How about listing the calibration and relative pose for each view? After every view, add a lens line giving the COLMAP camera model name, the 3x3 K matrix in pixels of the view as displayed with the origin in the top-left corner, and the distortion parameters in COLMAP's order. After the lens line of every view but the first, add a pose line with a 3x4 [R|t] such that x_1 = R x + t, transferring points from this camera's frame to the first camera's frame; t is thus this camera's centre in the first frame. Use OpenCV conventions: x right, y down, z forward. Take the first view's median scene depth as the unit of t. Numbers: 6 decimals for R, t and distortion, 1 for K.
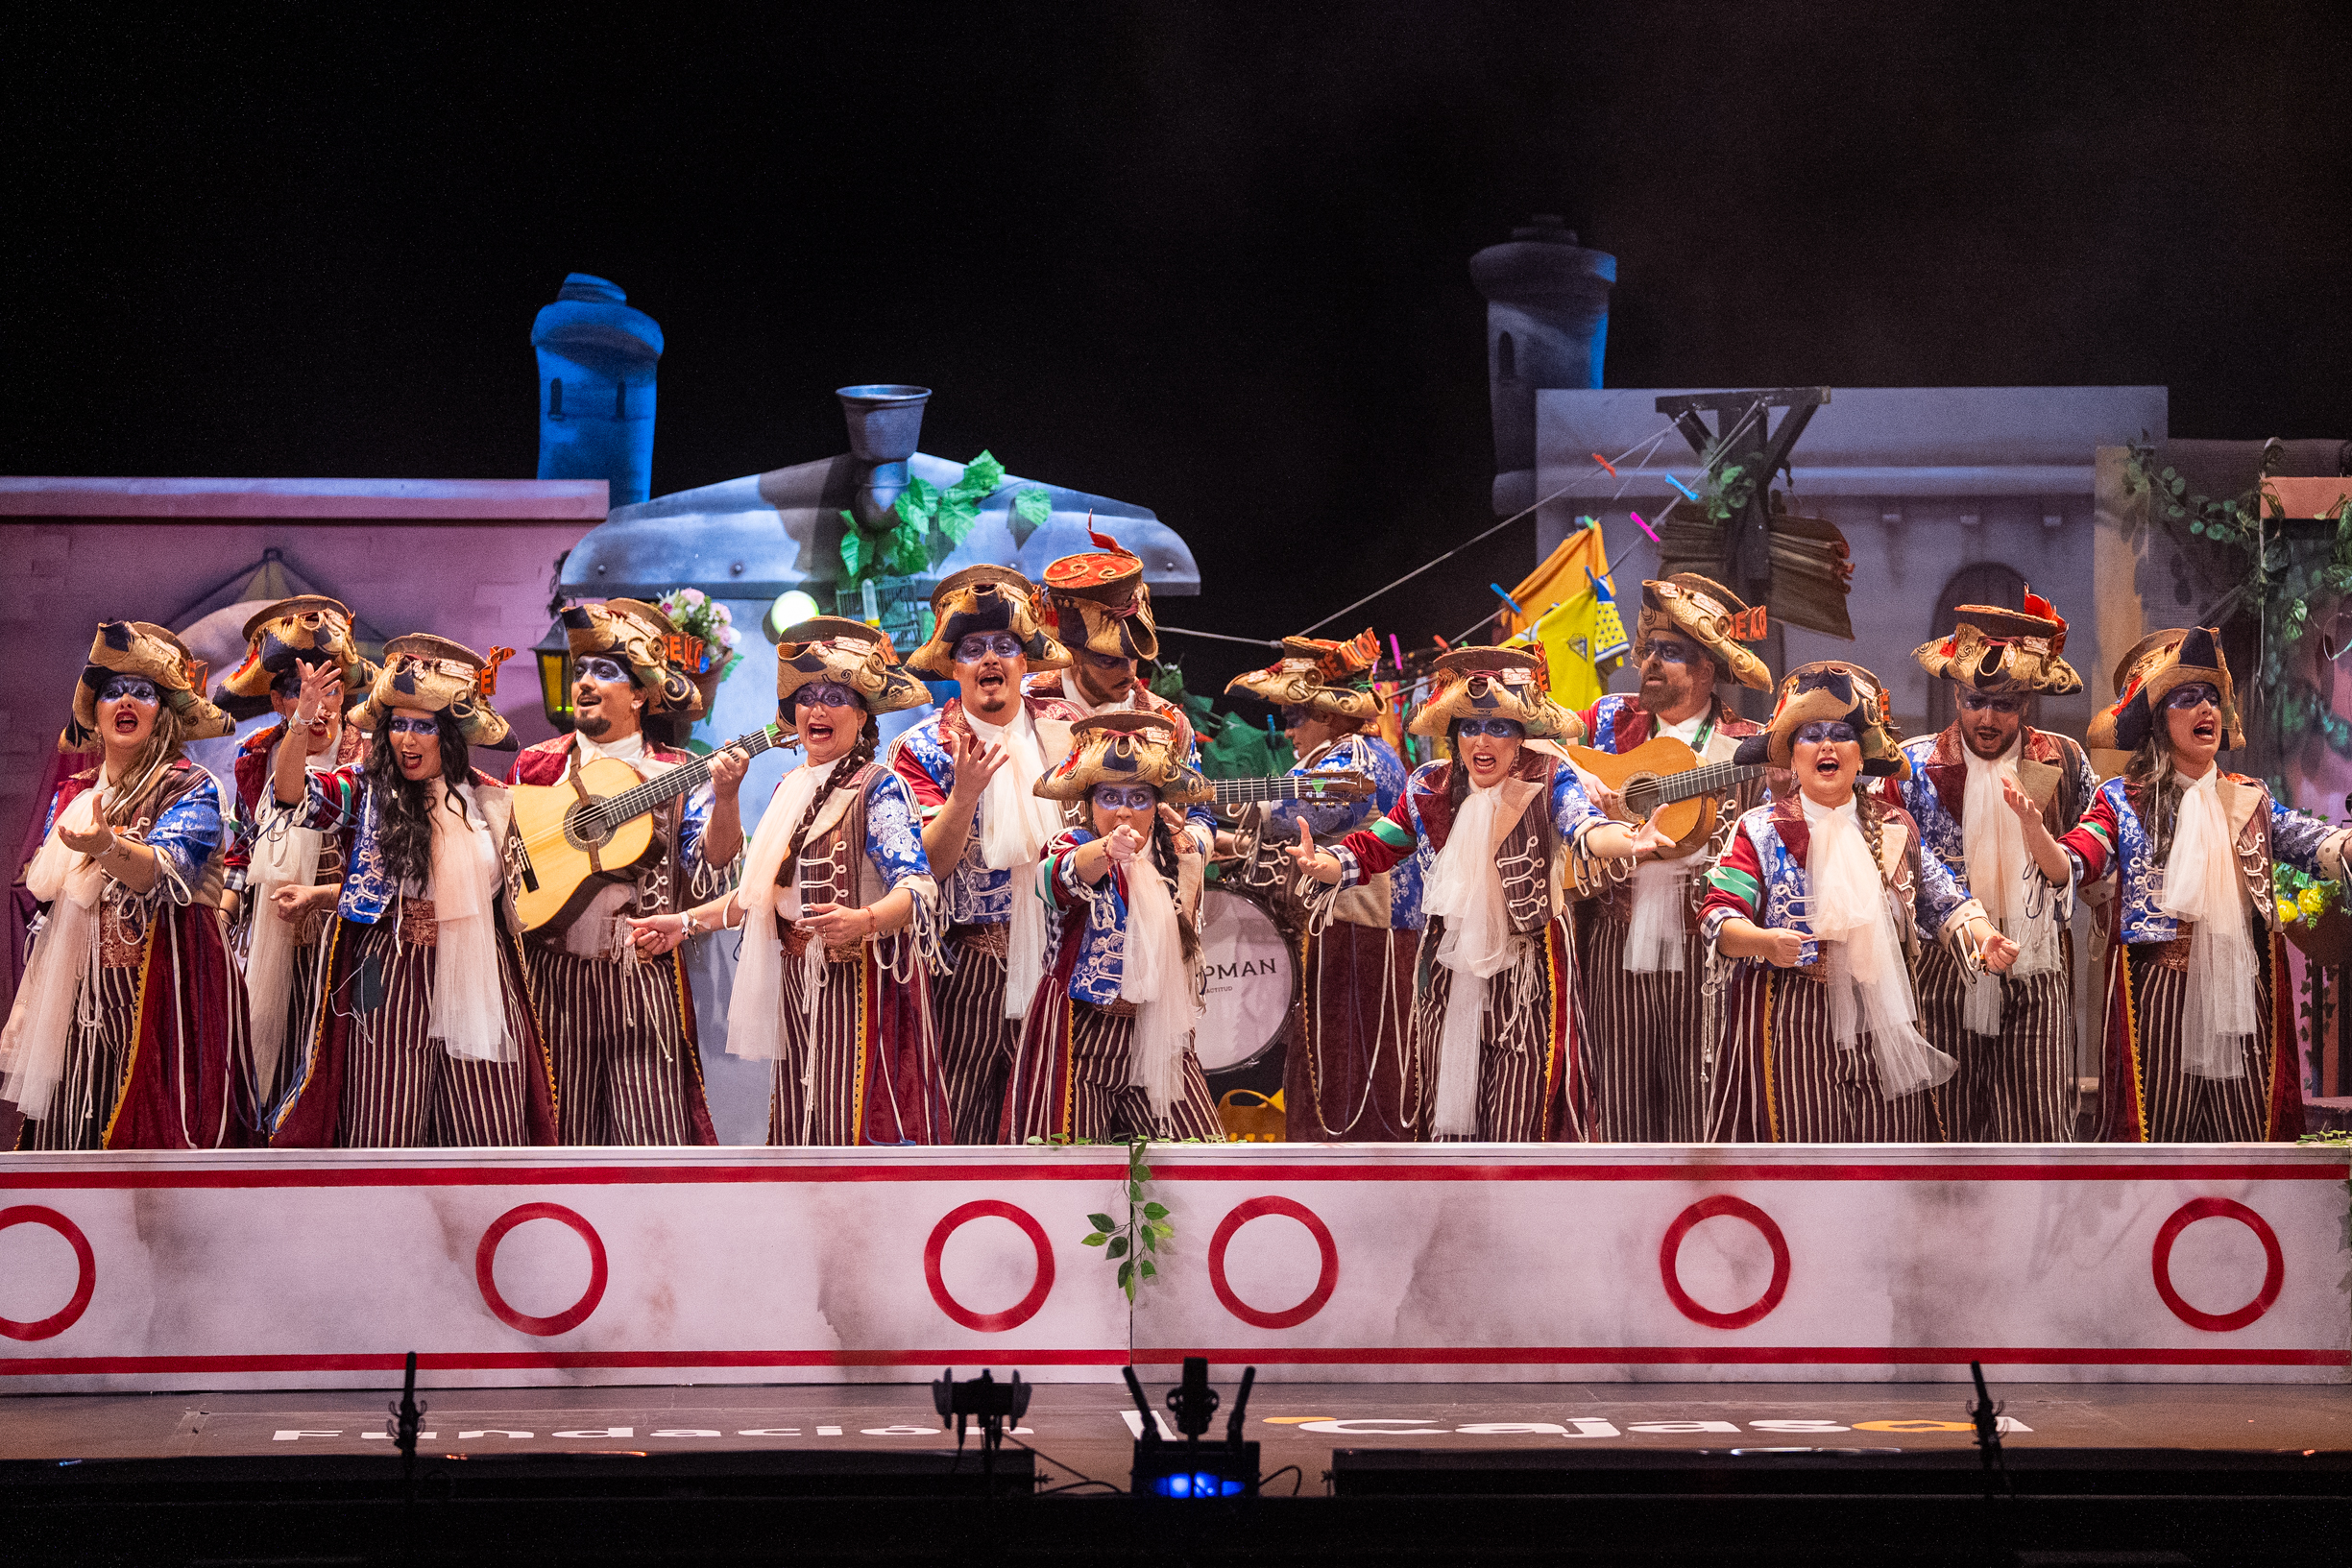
lens RADIAL K [[9296.8, 0, 1237.2], [0, 9296.8, 784.9], [0, 0, 1]] dist [0.669442, 0.000000]
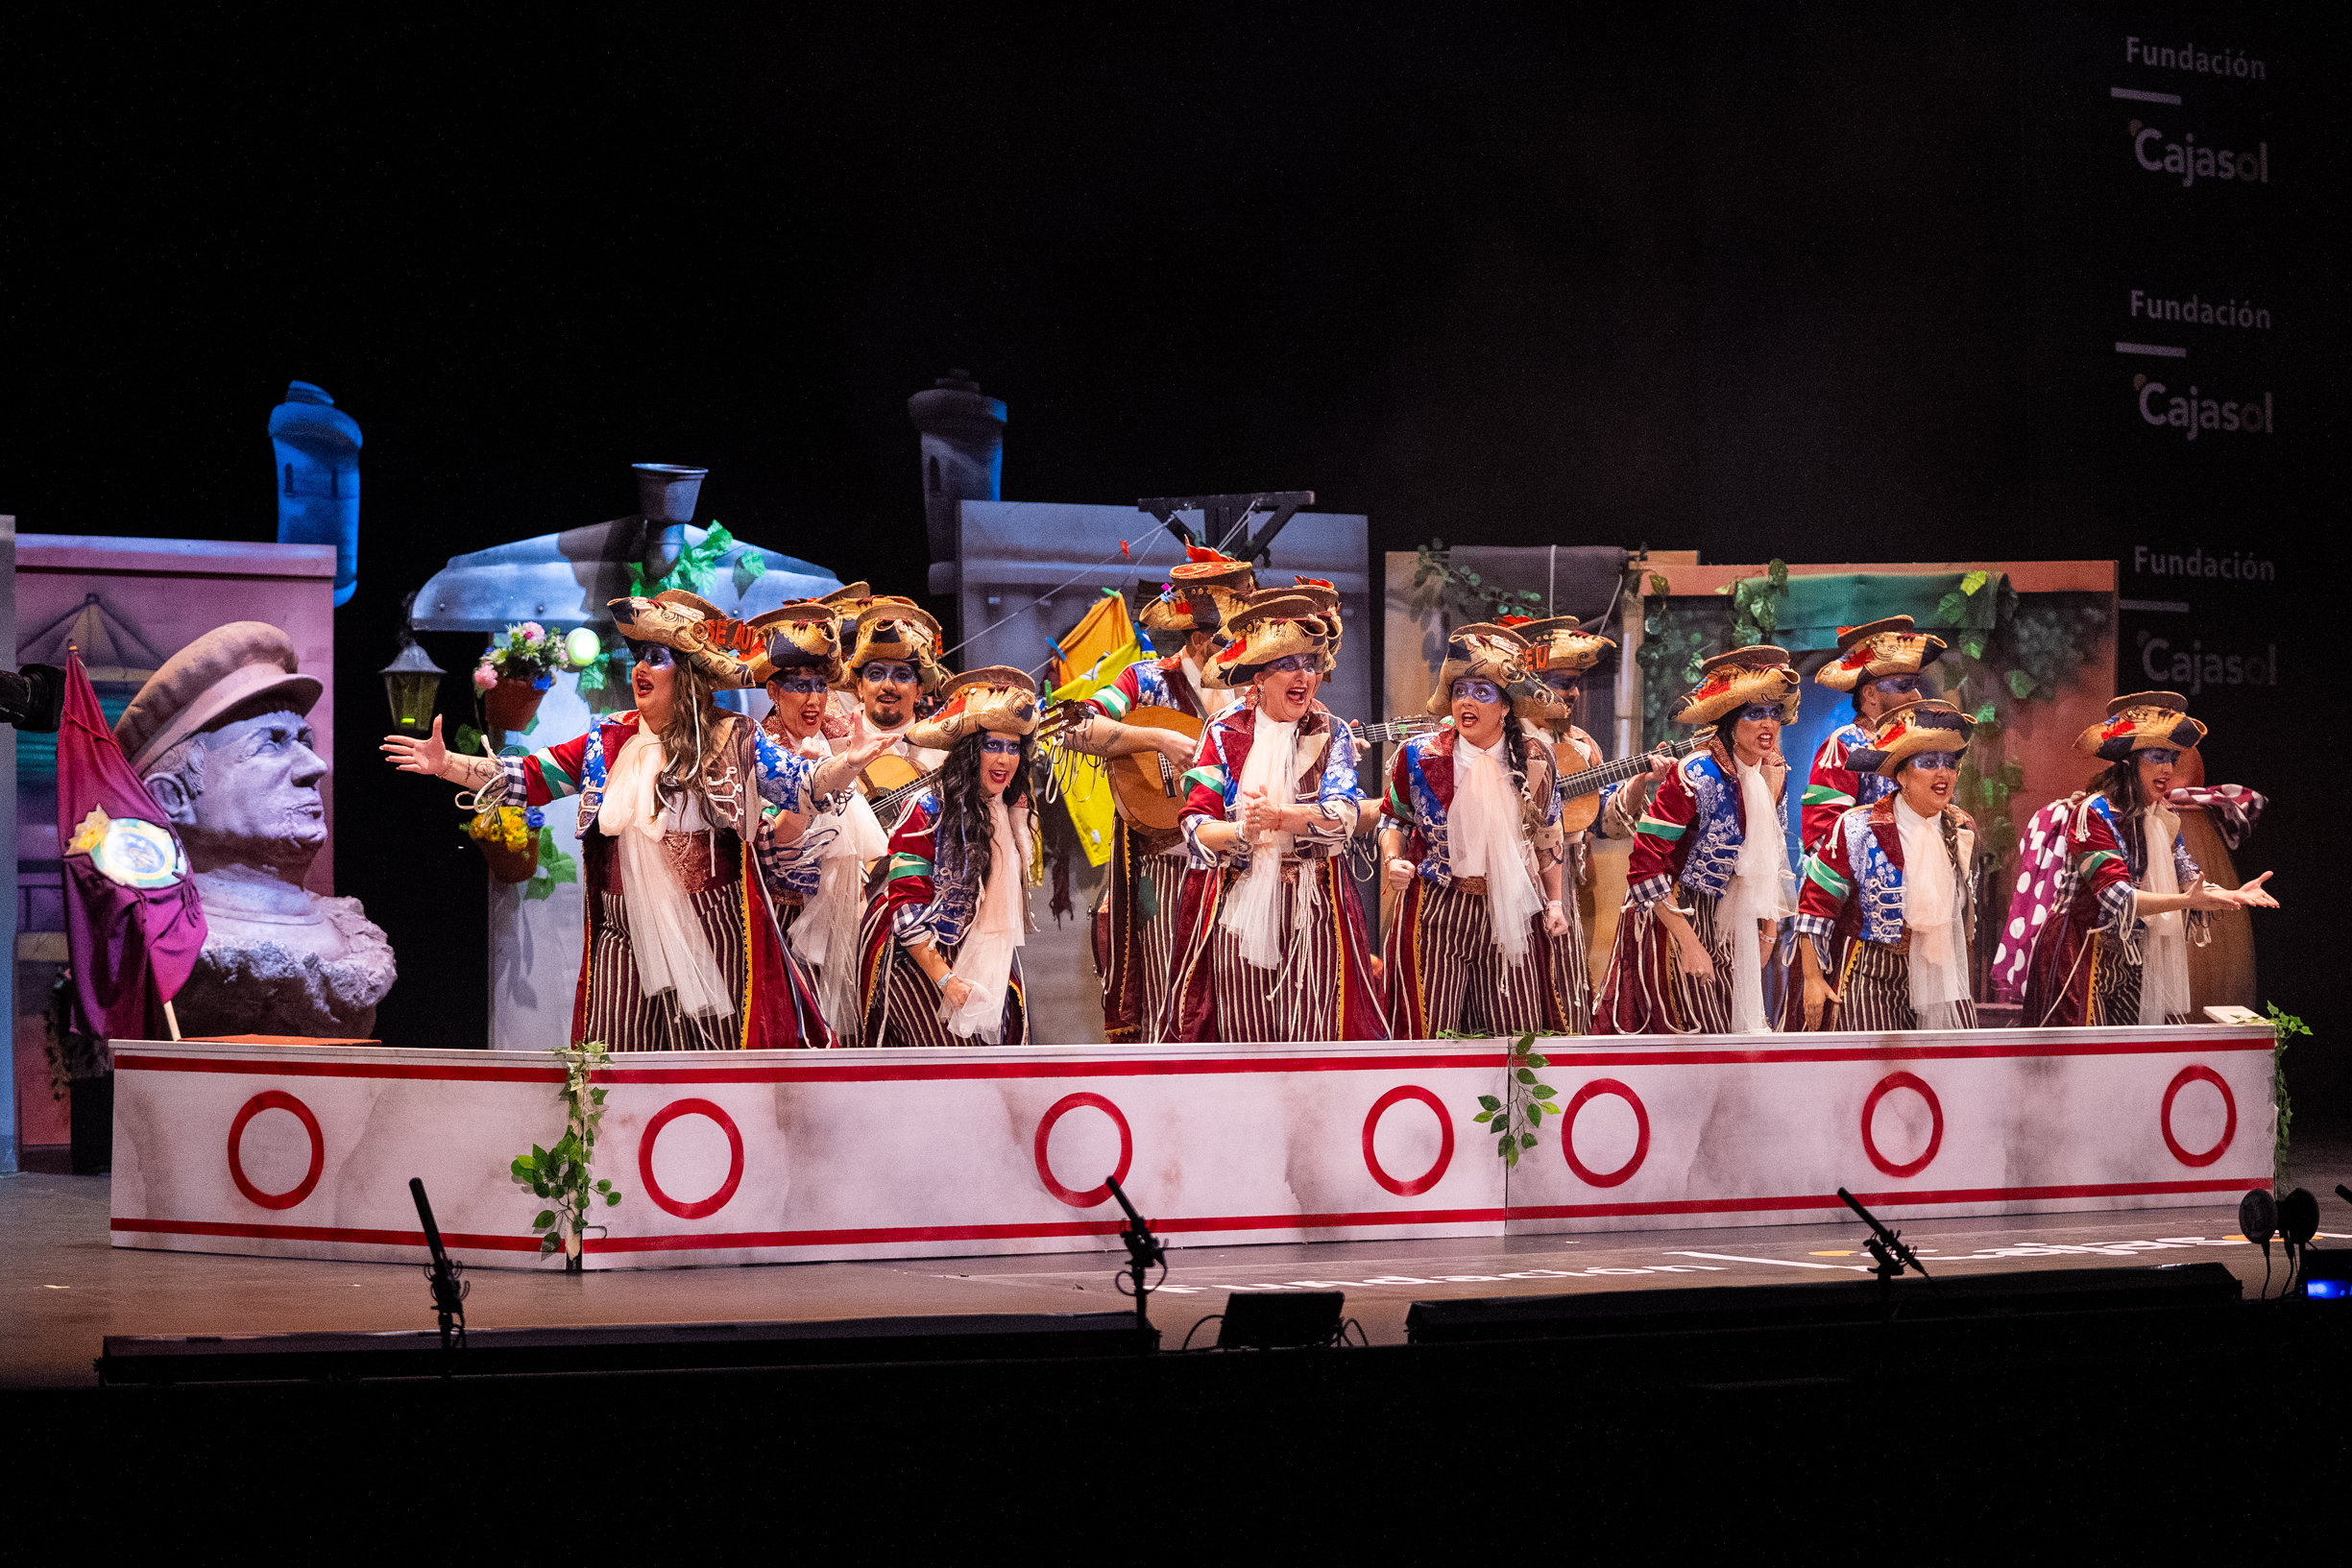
lens RADIAL K [[5368.8, 0, 1176.6], [0, 5368.8, 789.0], [0, 0, 1]] dist [-0.236239, 0.000000]
pose [[0.895178, 0.008359, 0.445630, -0.356378], [0.005424, 0.999546, -0.029644, 0.026806], [-0.445675, 0.028954, 0.894727, 0.399445]]
